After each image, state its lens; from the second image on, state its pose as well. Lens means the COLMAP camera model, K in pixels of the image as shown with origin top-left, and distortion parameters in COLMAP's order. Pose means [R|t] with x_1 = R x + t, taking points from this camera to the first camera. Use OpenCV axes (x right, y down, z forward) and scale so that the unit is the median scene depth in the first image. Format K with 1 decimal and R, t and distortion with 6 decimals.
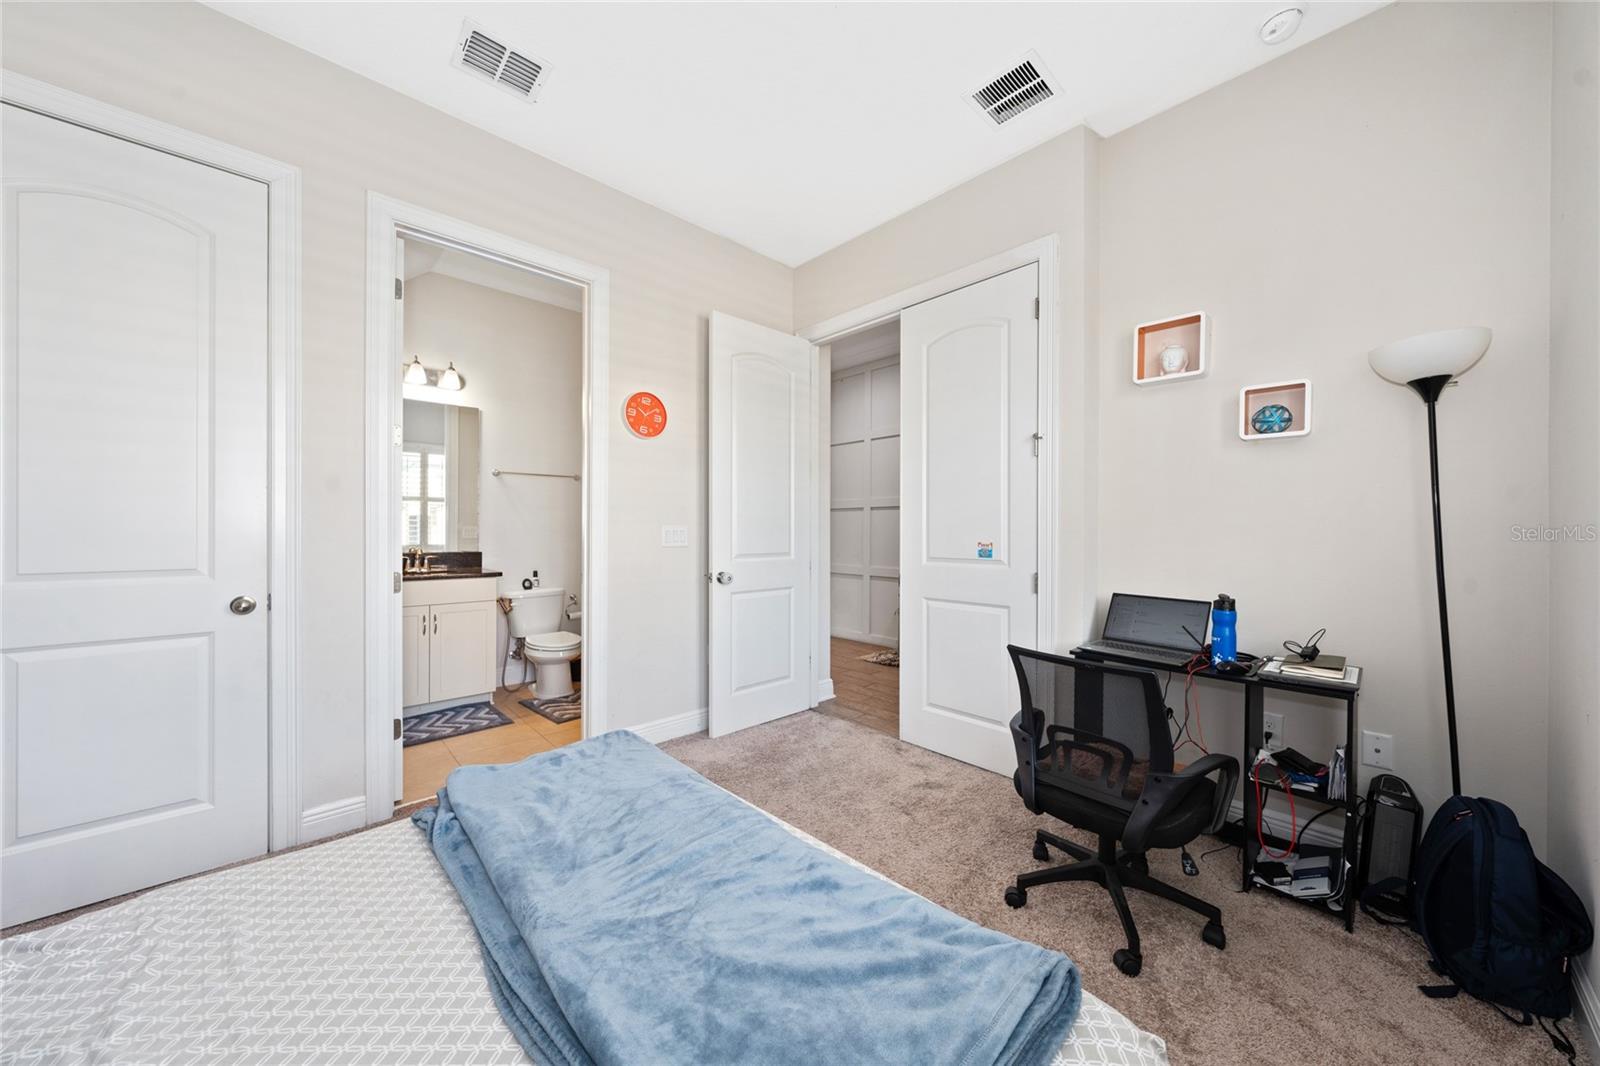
lens RADIAL K [[548.6, 0, 807.2], [0, 548.6, 527.8], [0, 0, 1]] dist [-0.002510, 0.000118]
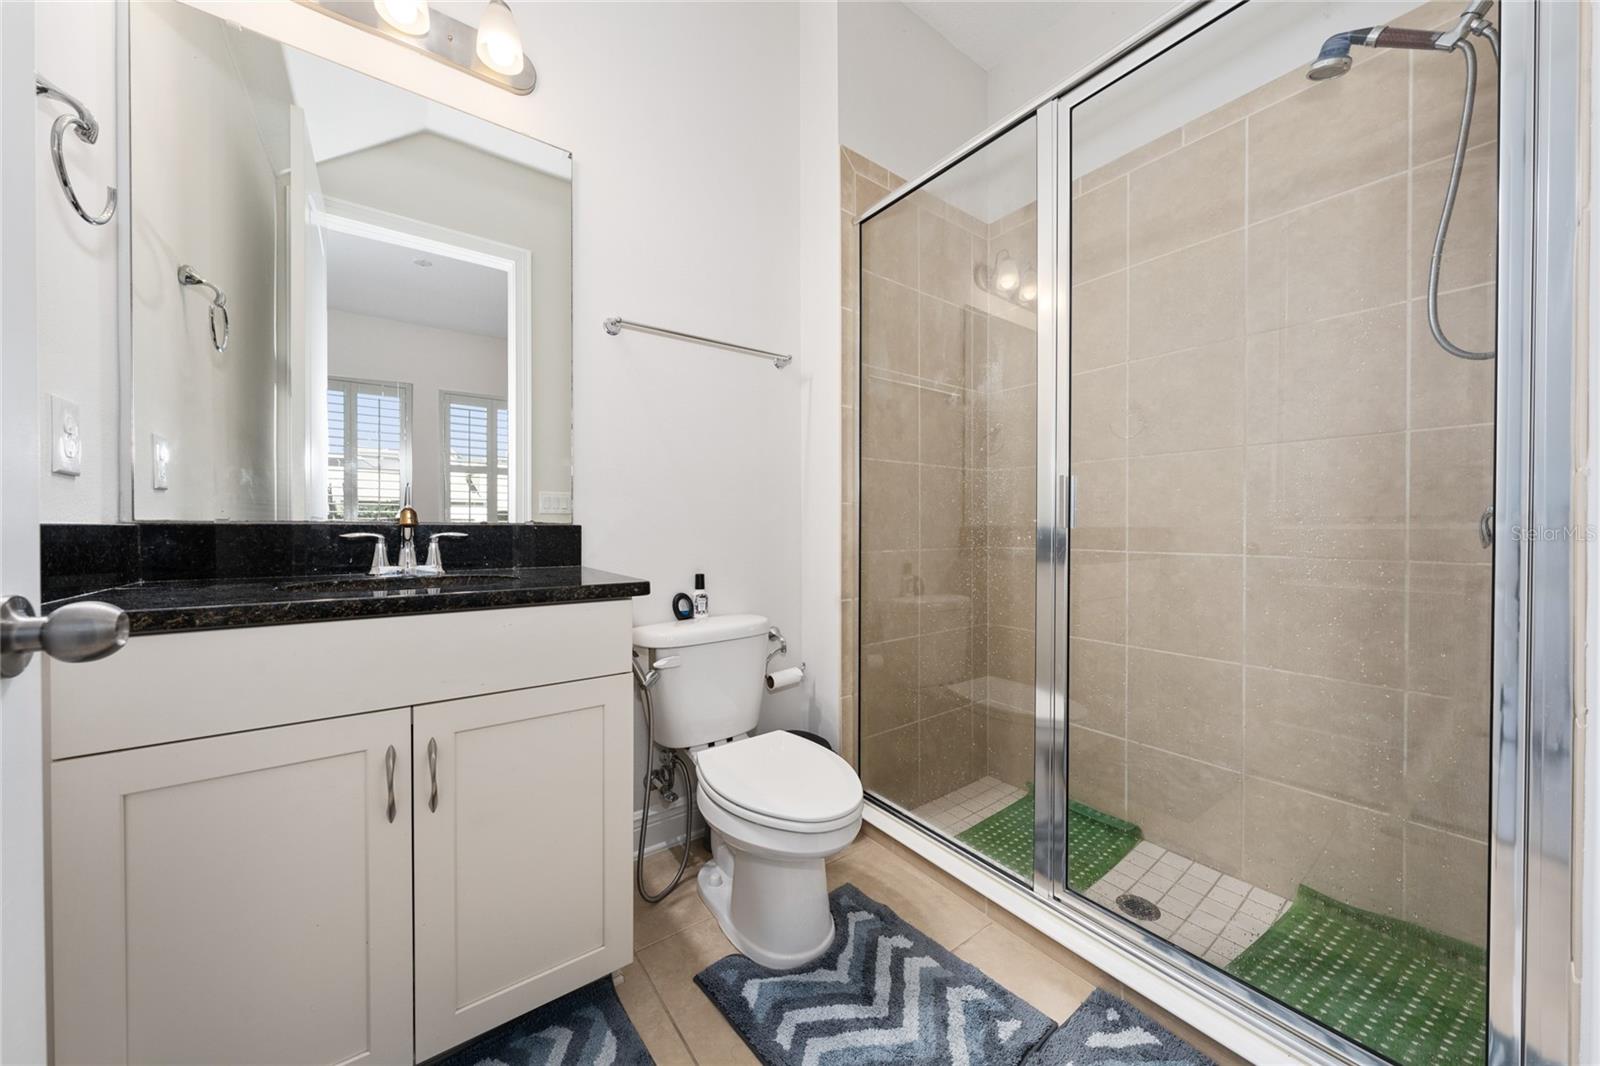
lens RADIAL K [[548.6, 0, 803.3], [0, 548.6, 540.2], [0, 0, 1]] dist [-0.002510, 0.000118]
pose [[0.992468, 0.001001, -0.122499, -0.382503], [0.001943, 0.999712, 0.023911, 0.044466], [0.122488, -0.023969, 0.992181, 0.622141]]
